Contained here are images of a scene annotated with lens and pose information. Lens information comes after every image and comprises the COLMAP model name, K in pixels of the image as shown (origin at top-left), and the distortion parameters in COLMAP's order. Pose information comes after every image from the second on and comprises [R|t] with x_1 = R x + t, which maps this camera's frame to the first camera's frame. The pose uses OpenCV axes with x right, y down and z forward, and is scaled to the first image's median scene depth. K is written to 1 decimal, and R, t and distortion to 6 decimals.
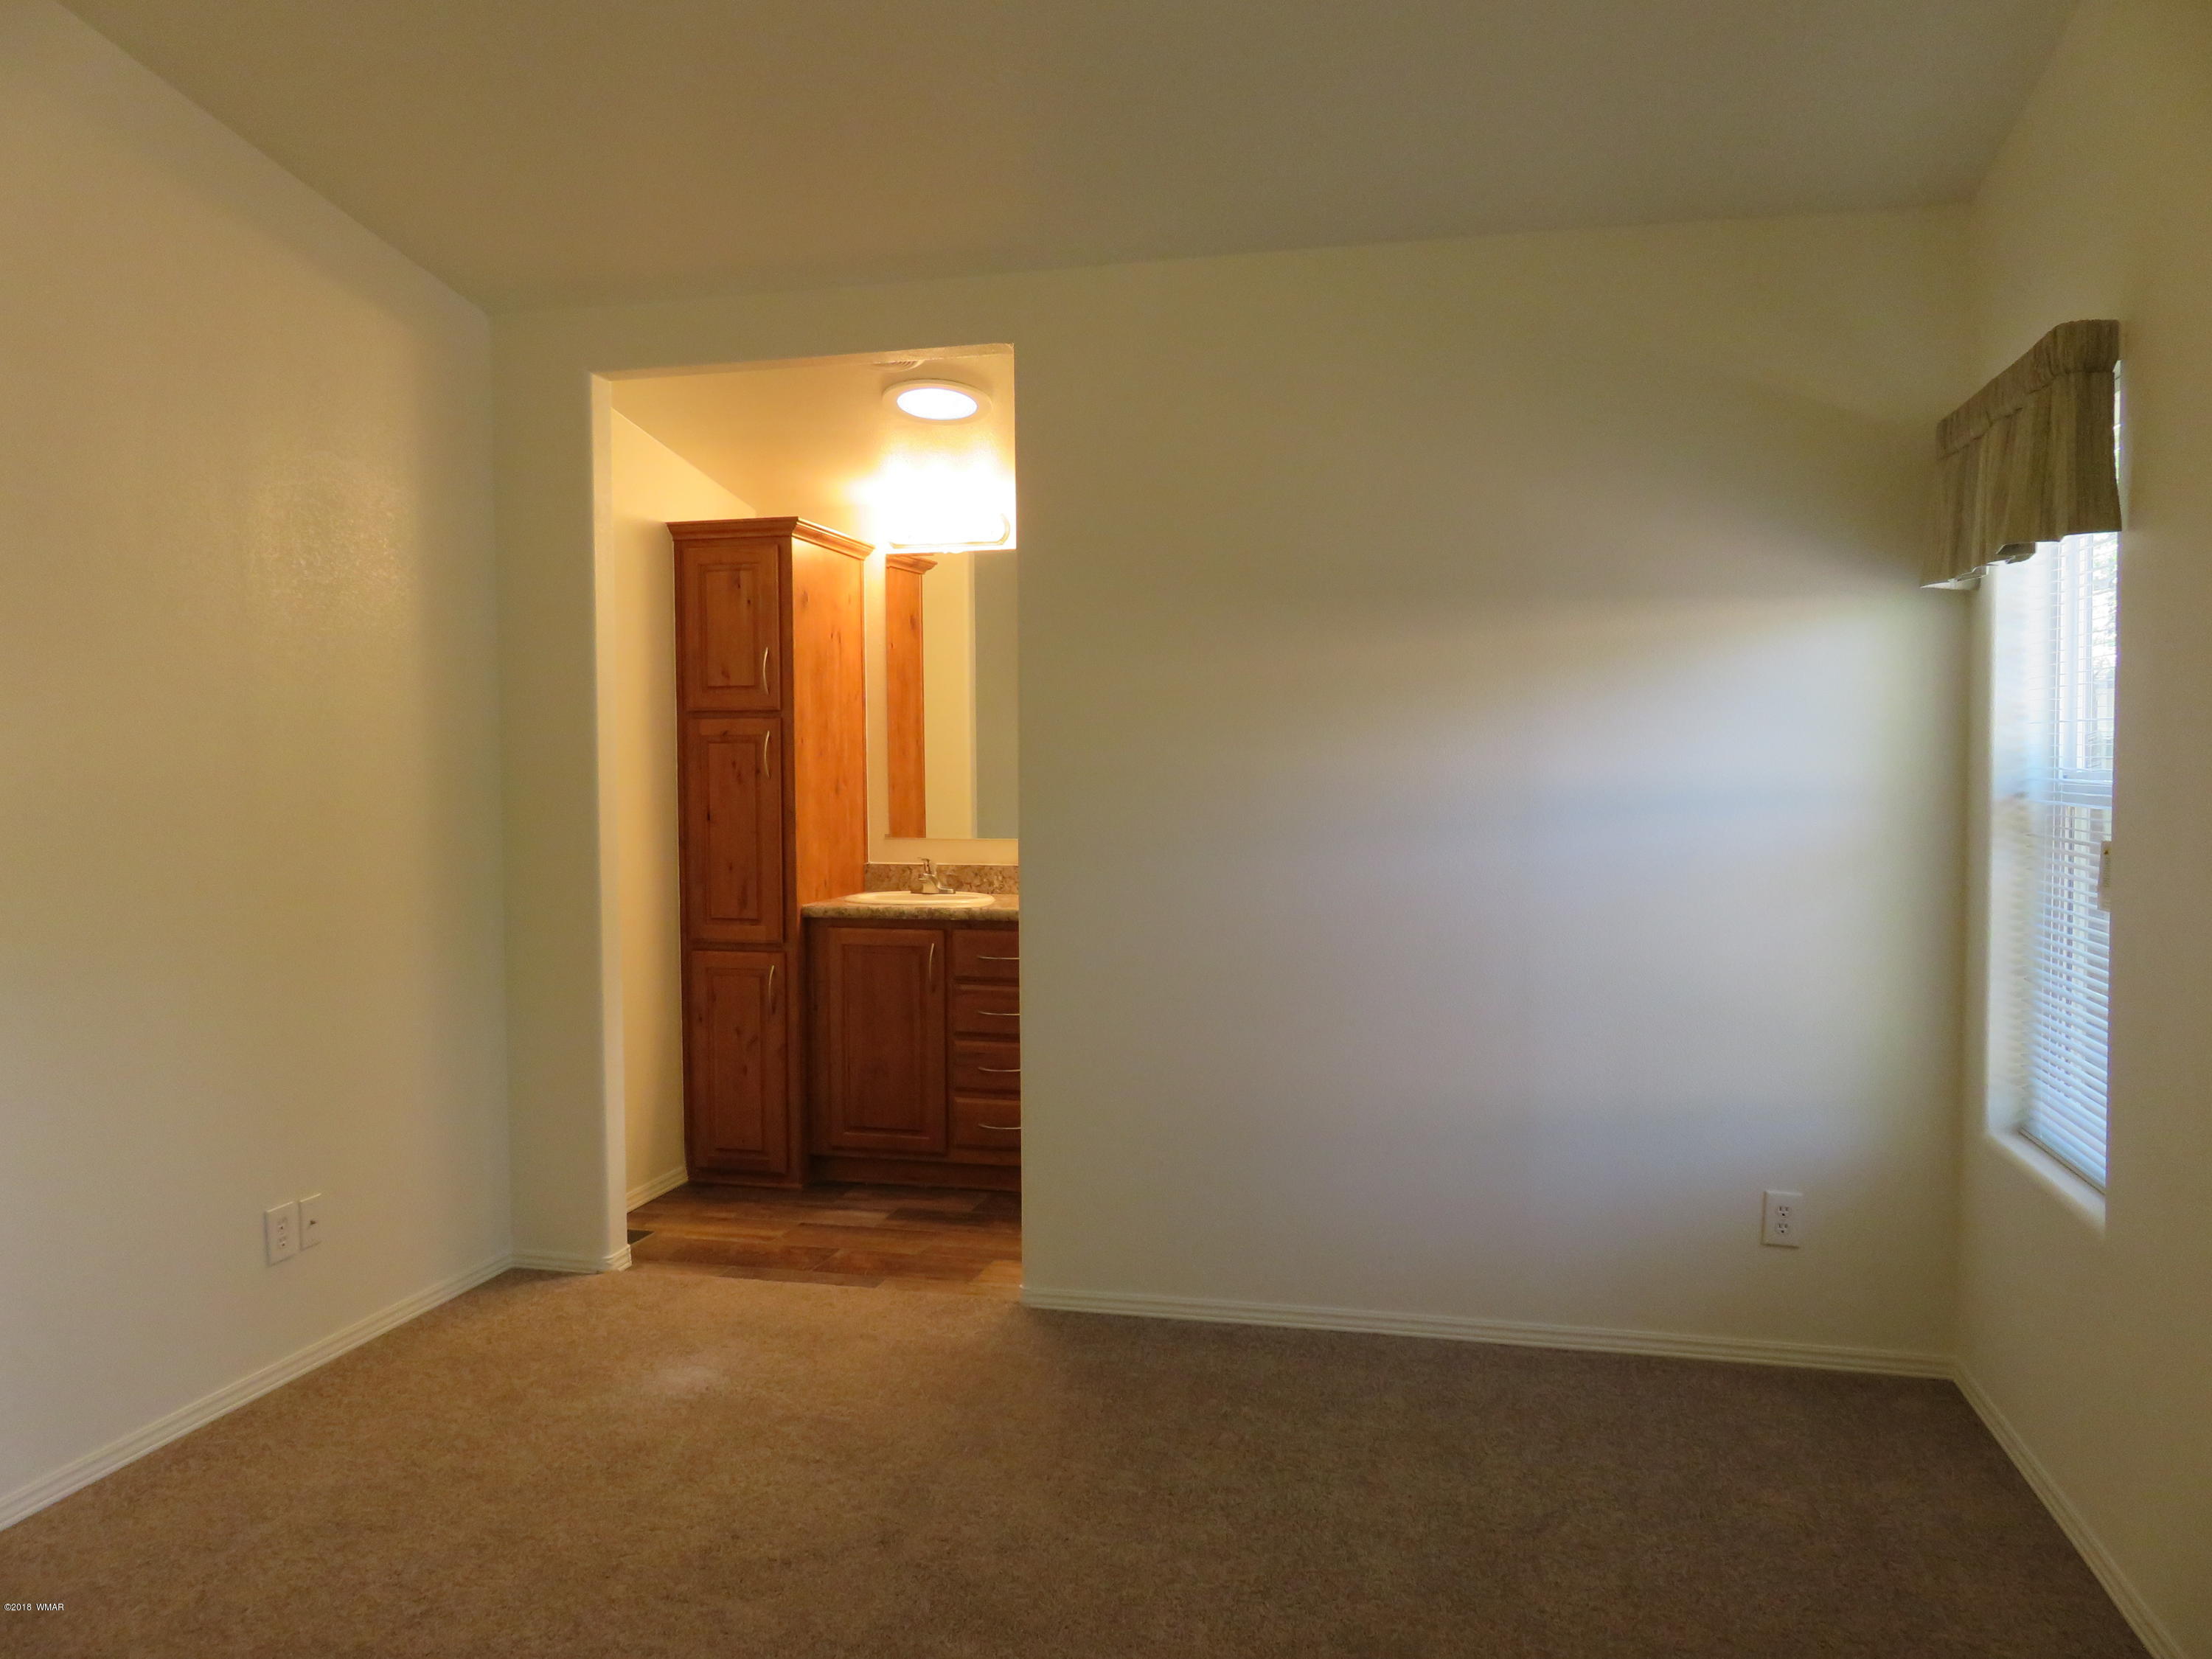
lens RADIAL K [[1643.6, 0, 1116.4], [0, 1643.6, 830.8], [0, 0, 1]] dist [-0.010359, 0.004206]
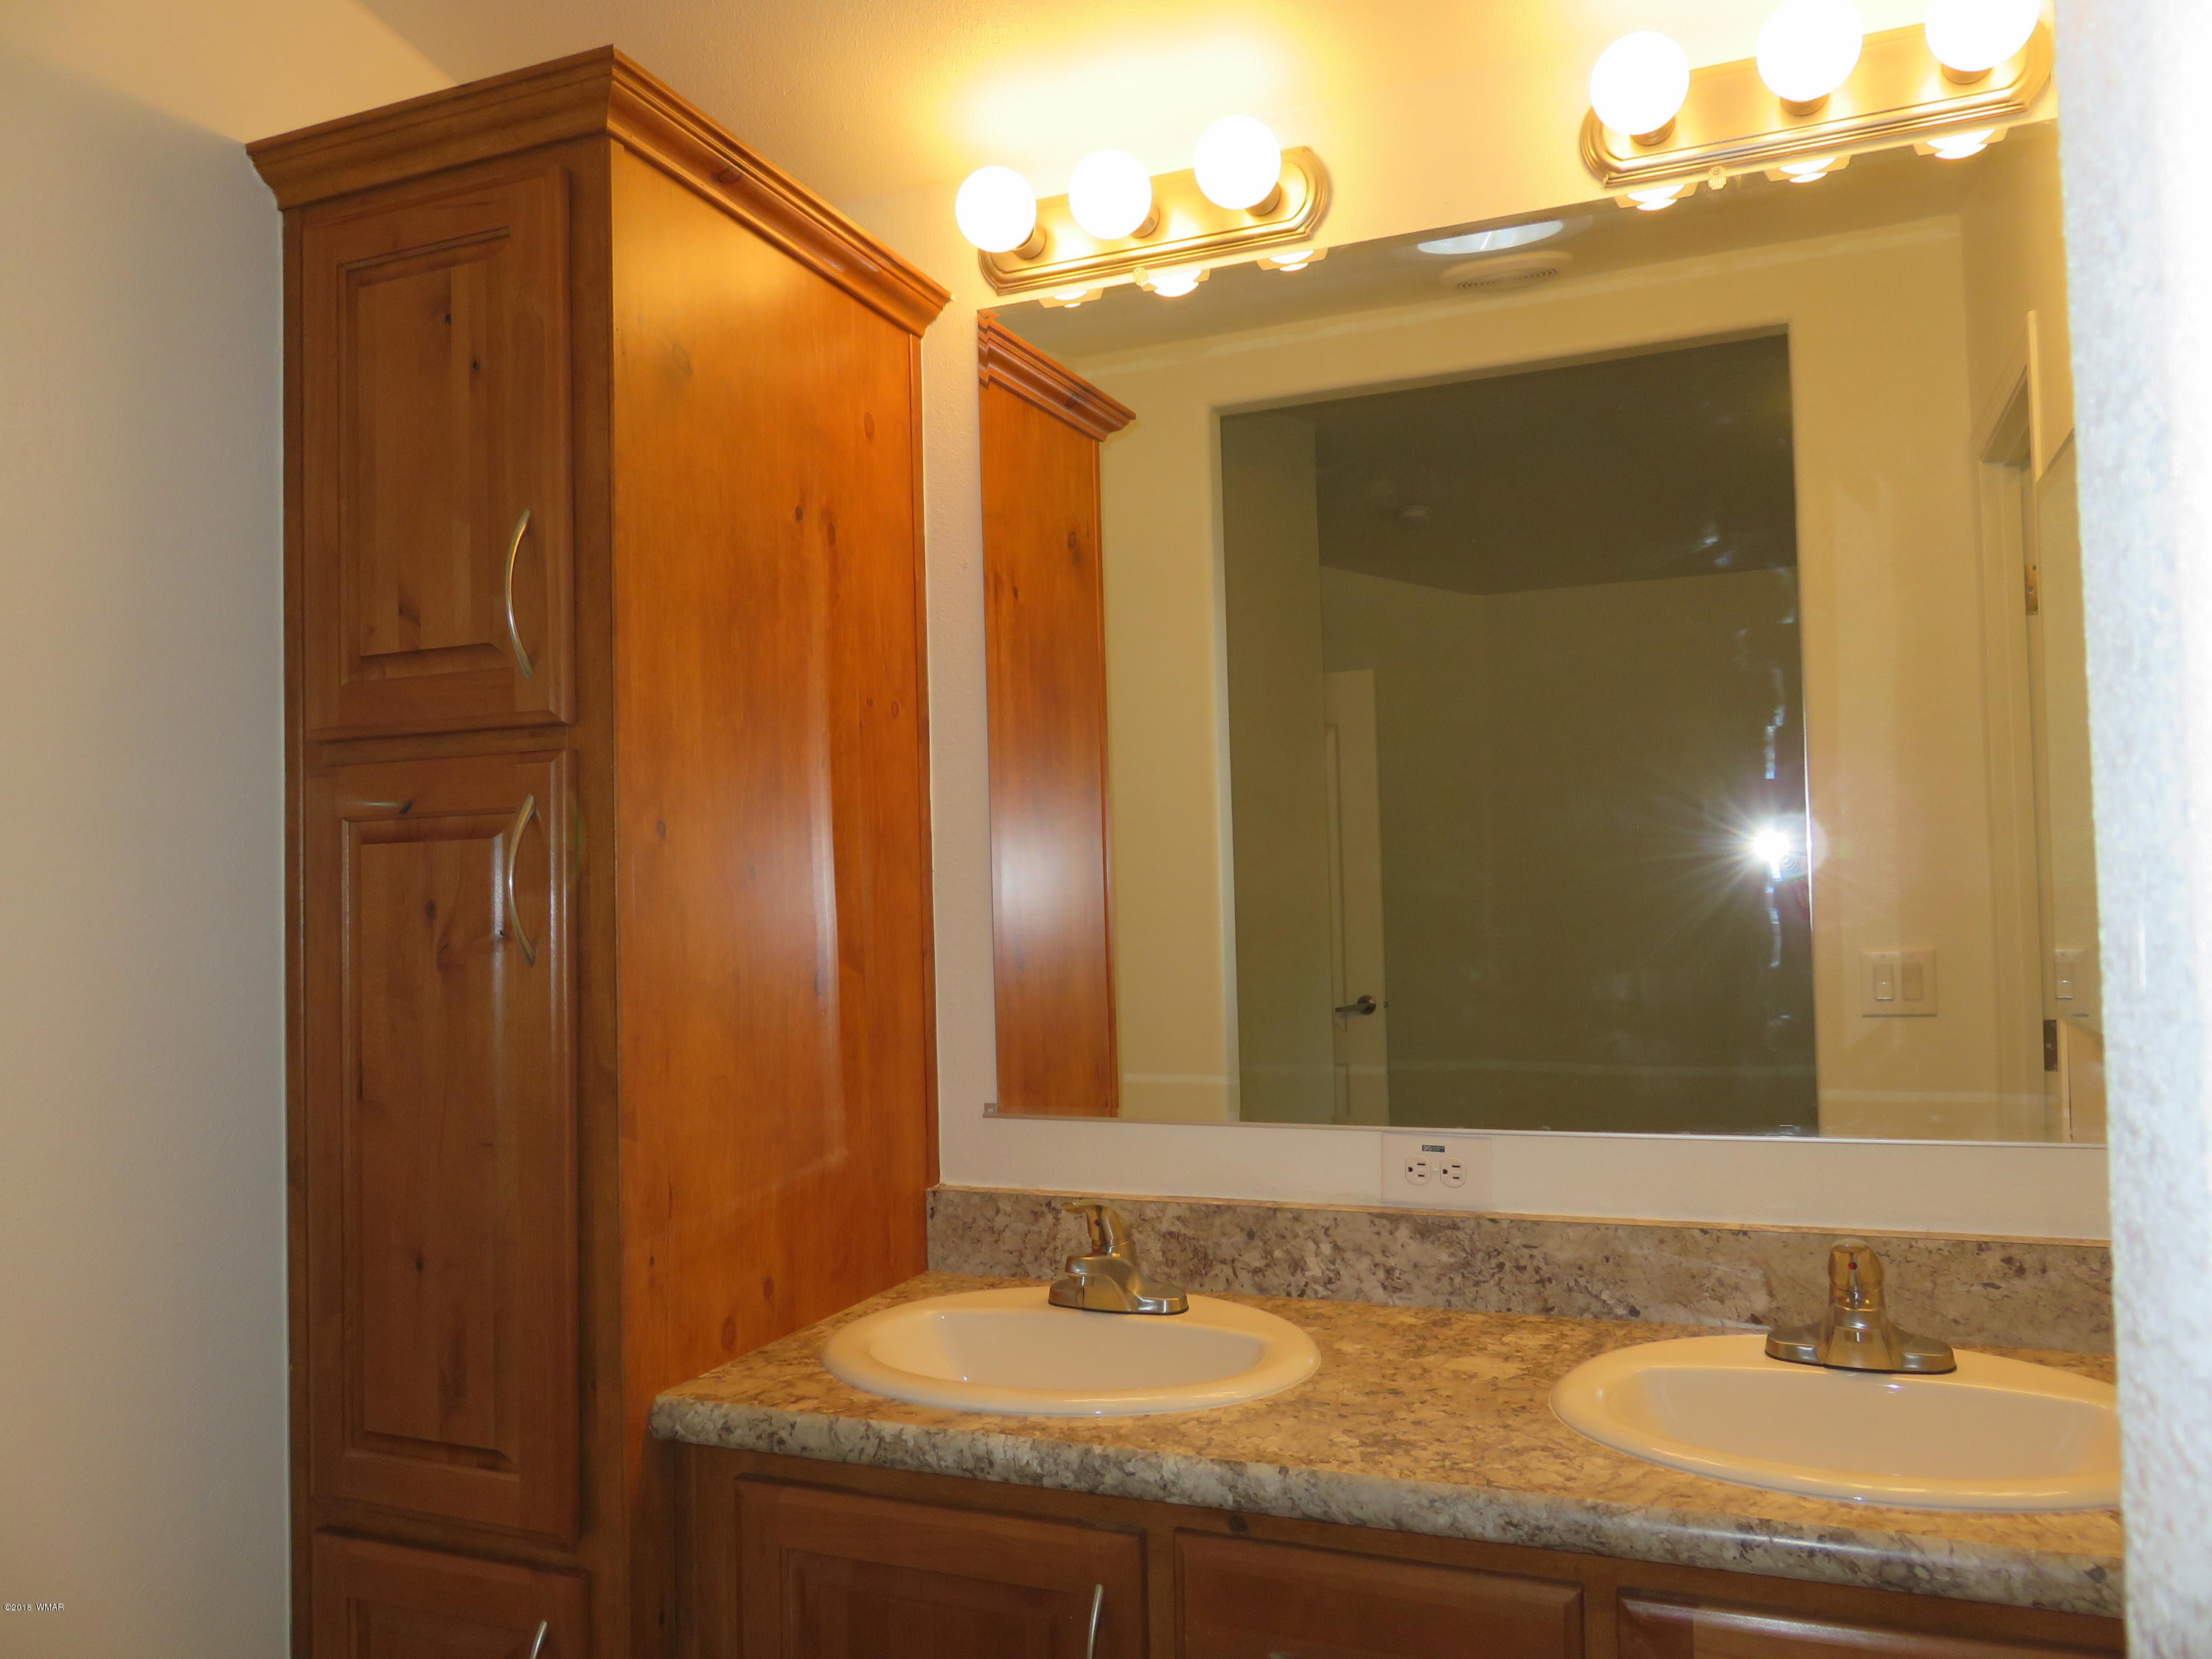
lens RADIAL K [[1640.8, 0, 1106.0], [0, 1640.8, 829.5], [0, 0, 1]] dist [-0.015665, 0.006277]
pose [[0.987495, -0.024782, -0.155690, -0.064358], [0.012015, 0.996526, -0.082411, -0.028732], [0.157192, 0.079510, 0.984362, 0.705394]]
